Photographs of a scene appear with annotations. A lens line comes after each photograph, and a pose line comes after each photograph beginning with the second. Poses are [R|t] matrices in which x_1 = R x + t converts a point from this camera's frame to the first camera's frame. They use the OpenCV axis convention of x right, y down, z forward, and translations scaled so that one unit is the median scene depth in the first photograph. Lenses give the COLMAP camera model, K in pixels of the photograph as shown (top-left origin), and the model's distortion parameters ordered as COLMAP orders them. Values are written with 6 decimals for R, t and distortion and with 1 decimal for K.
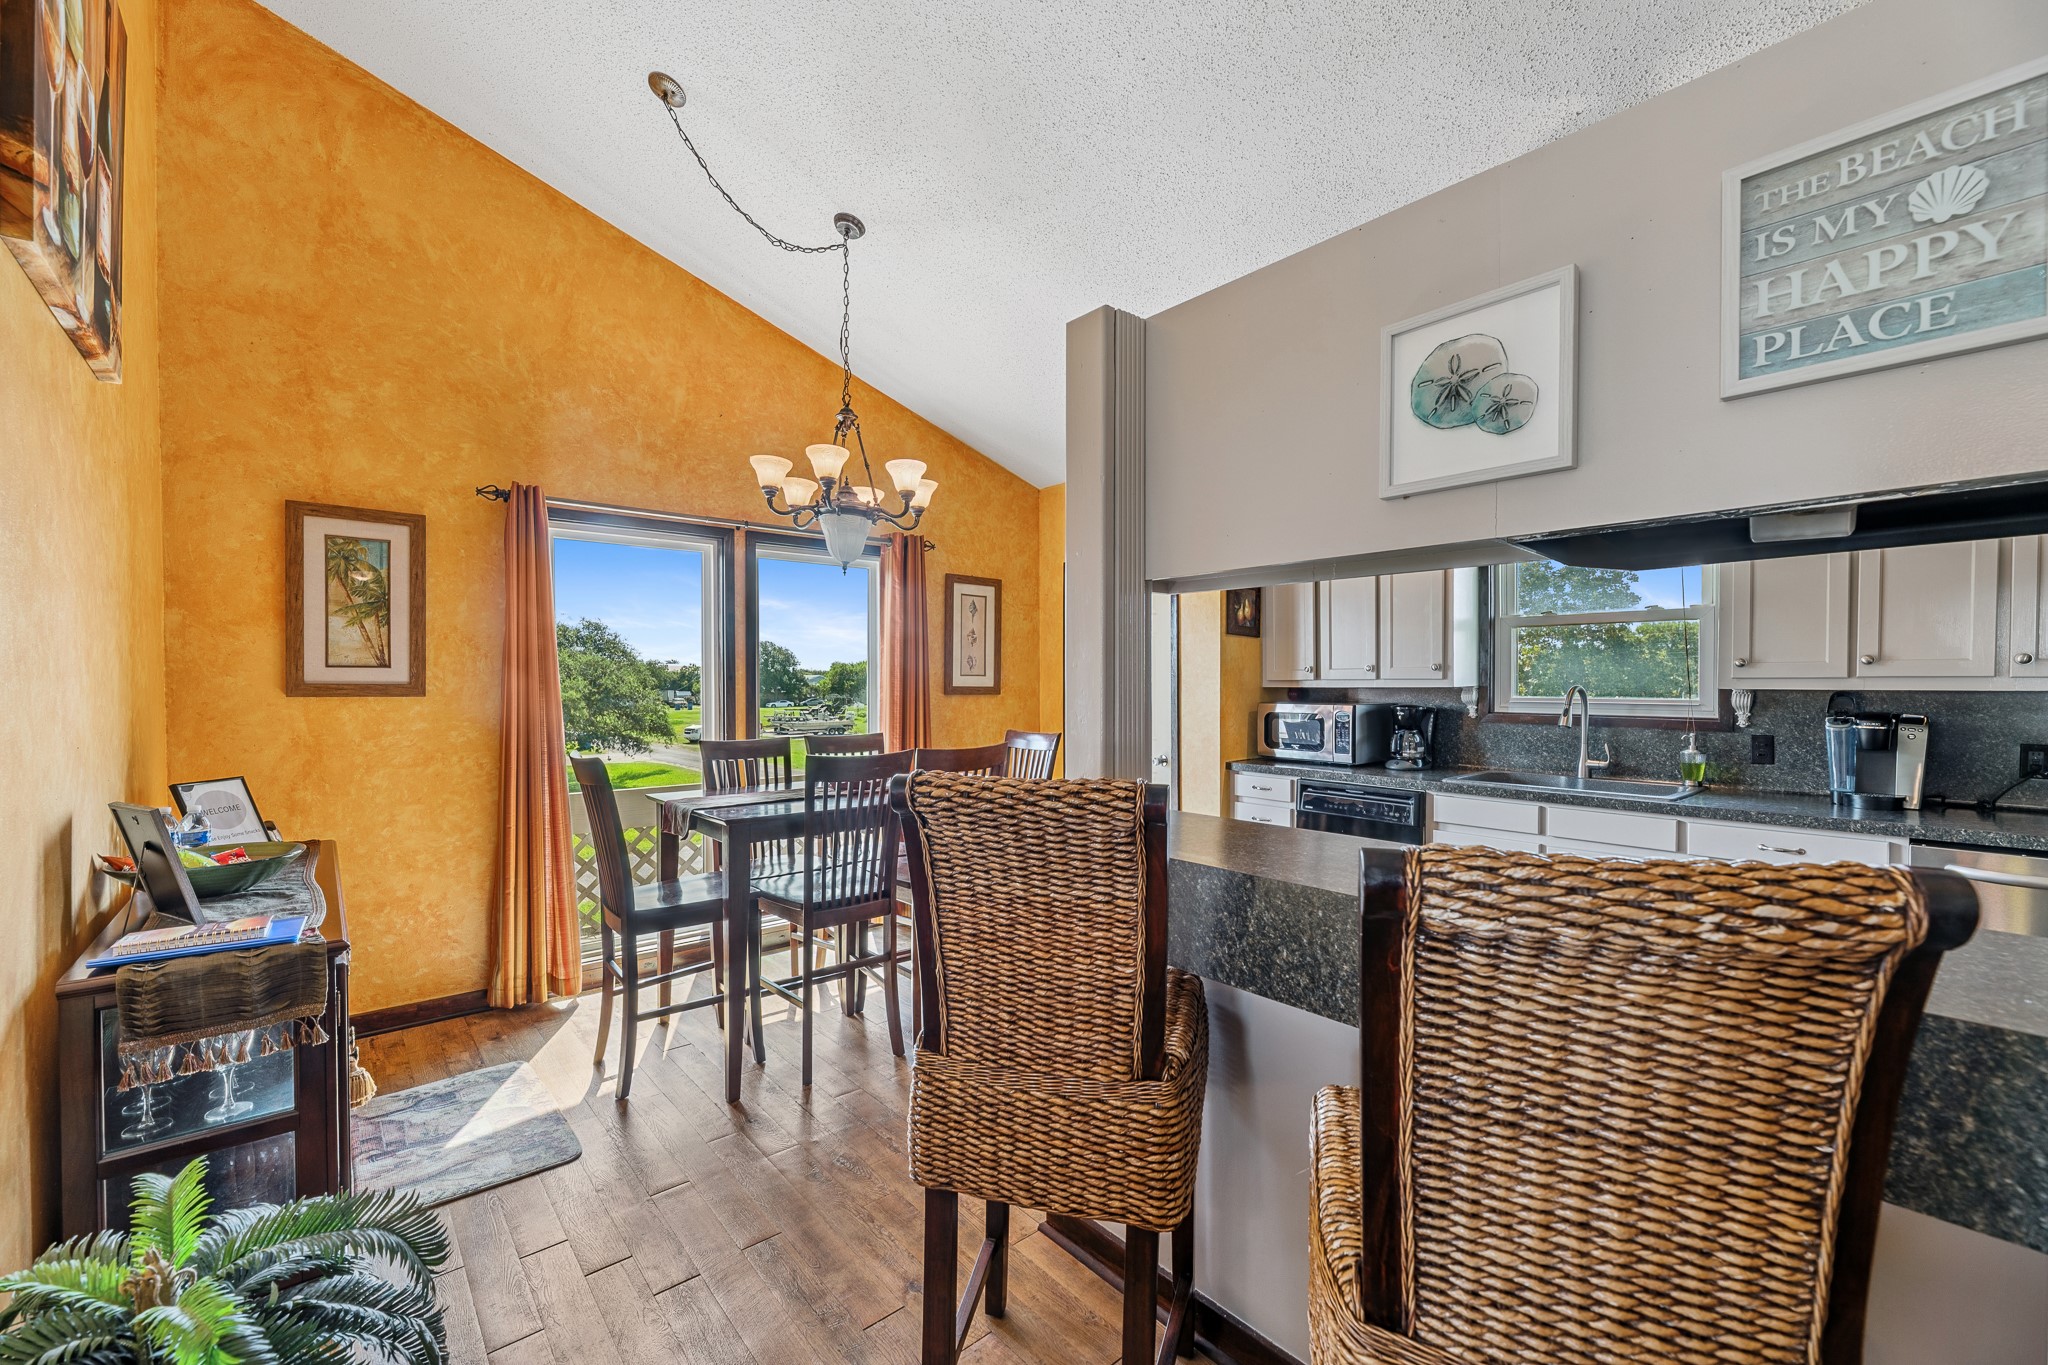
lens RADIAL K [[829.6, 0, 1021.1], [0, 829.6, 687.2], [0, 0, 1]] dist [-0.000520, -0.001149]
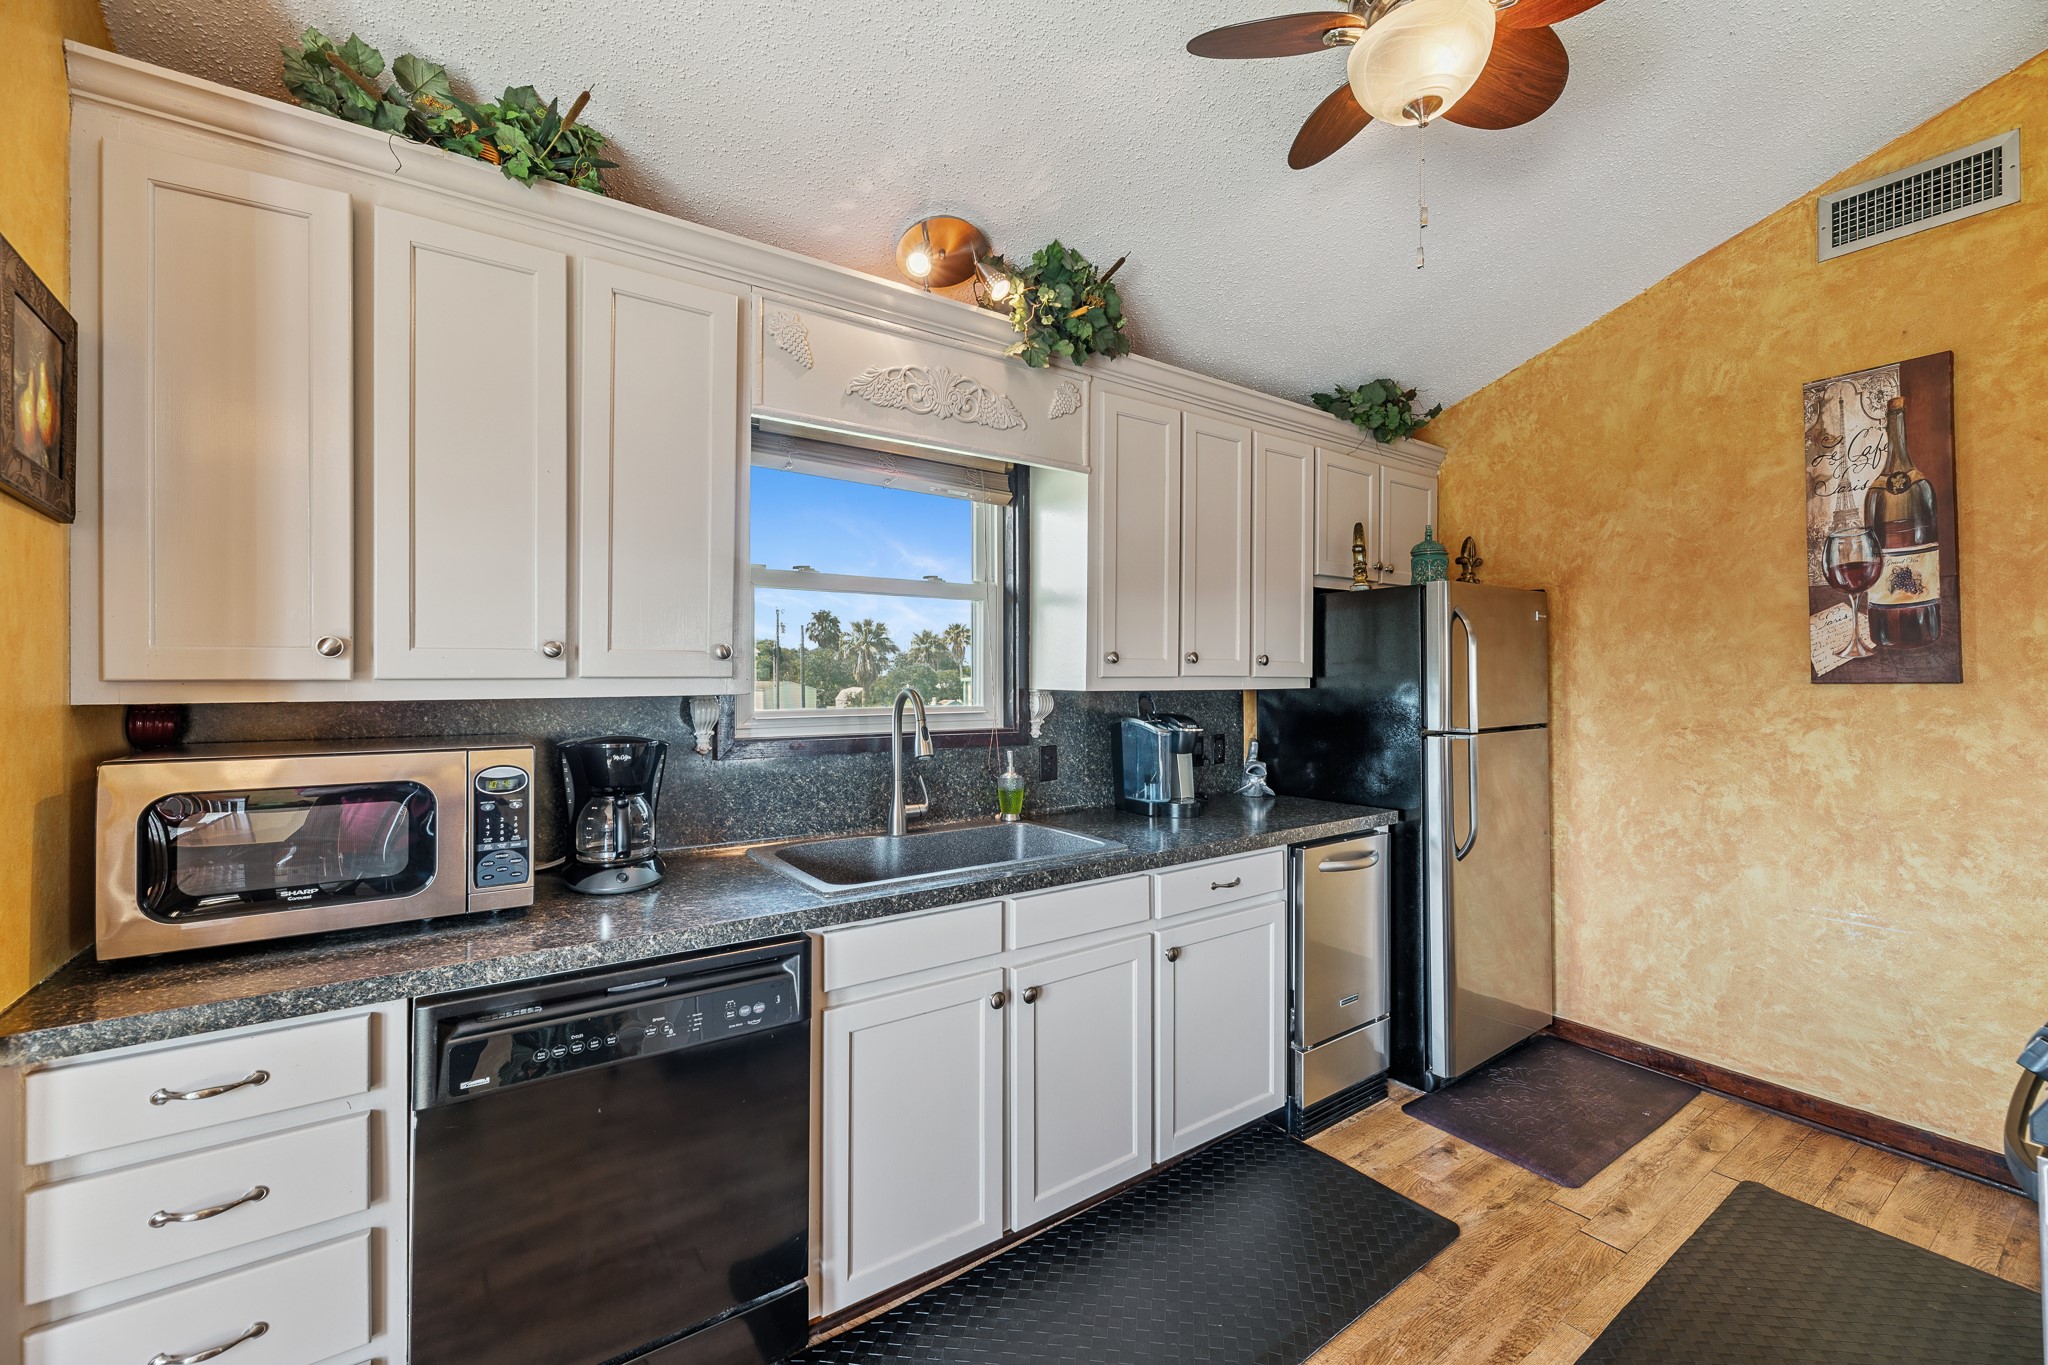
lens RADIAL K [[829.6, 0, 1027.2], [0, 829.6, 676.2], [0, 0, 1]] dist [-0.000520, -0.001149]
pose [[0.078489, 0.004670, 0.996904, 0.047236], [0.009162, 0.999943, -0.005405, -0.005873], [-0.996873, 0.009558, 0.078442, 0.737415]]
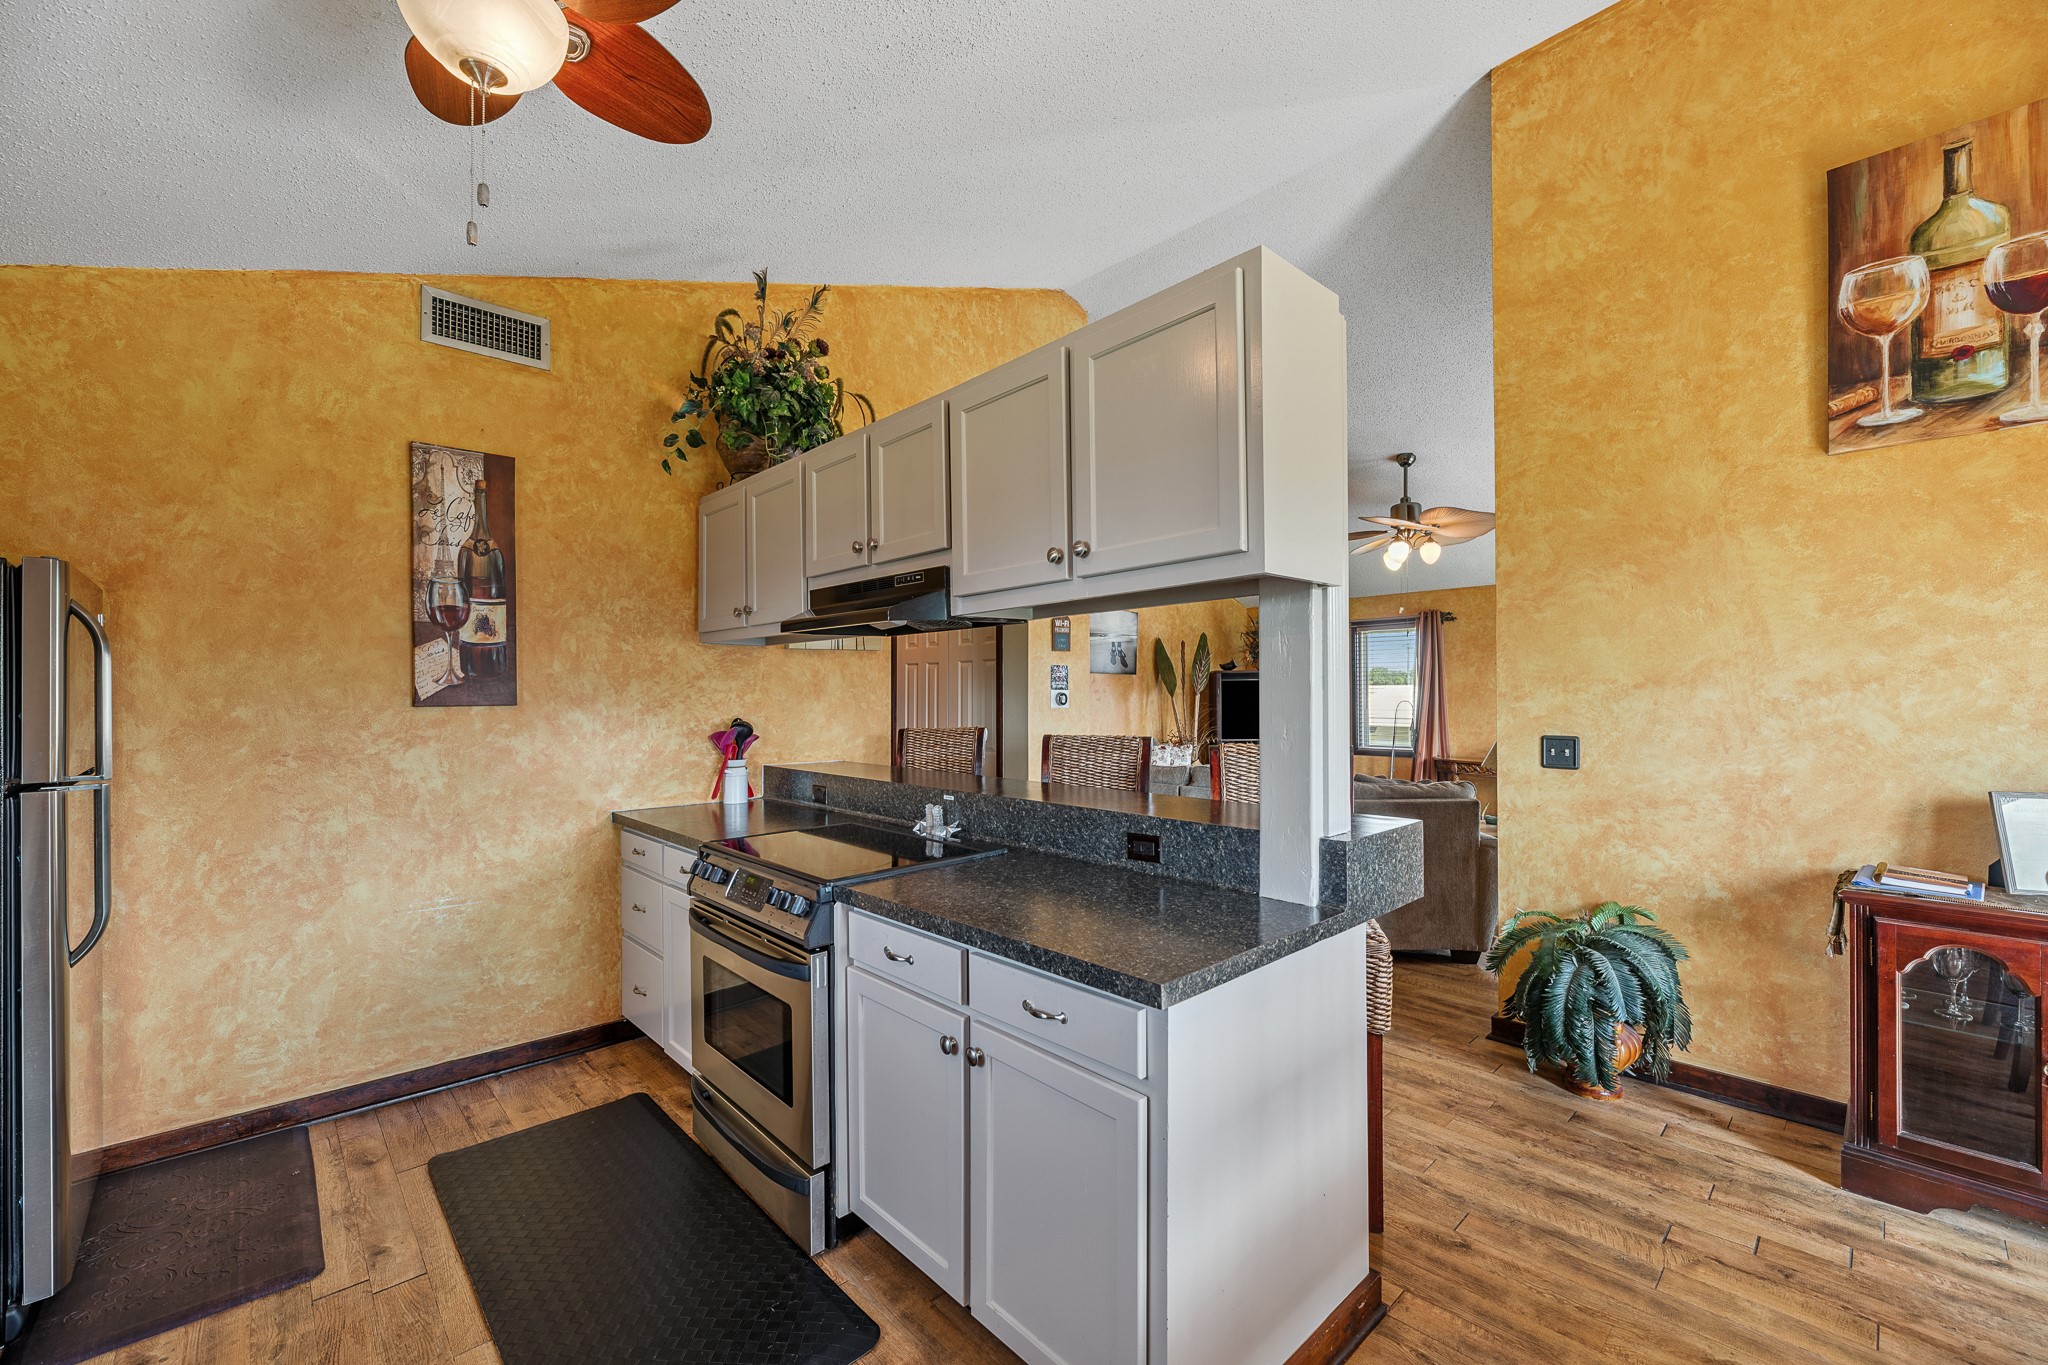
lens RADIAL K [[829.6, 0, 1036.4], [0, 829.6, 695.0], [0, 0, 1]] dist [-0.000520, -0.001149]
pose [[-0.996659, 0.005812, -0.081472, 0.214260], [0.005511, 0.999977, 0.003922, -0.007811], [0.081493, 0.003460, -0.996668, 0.916555]]
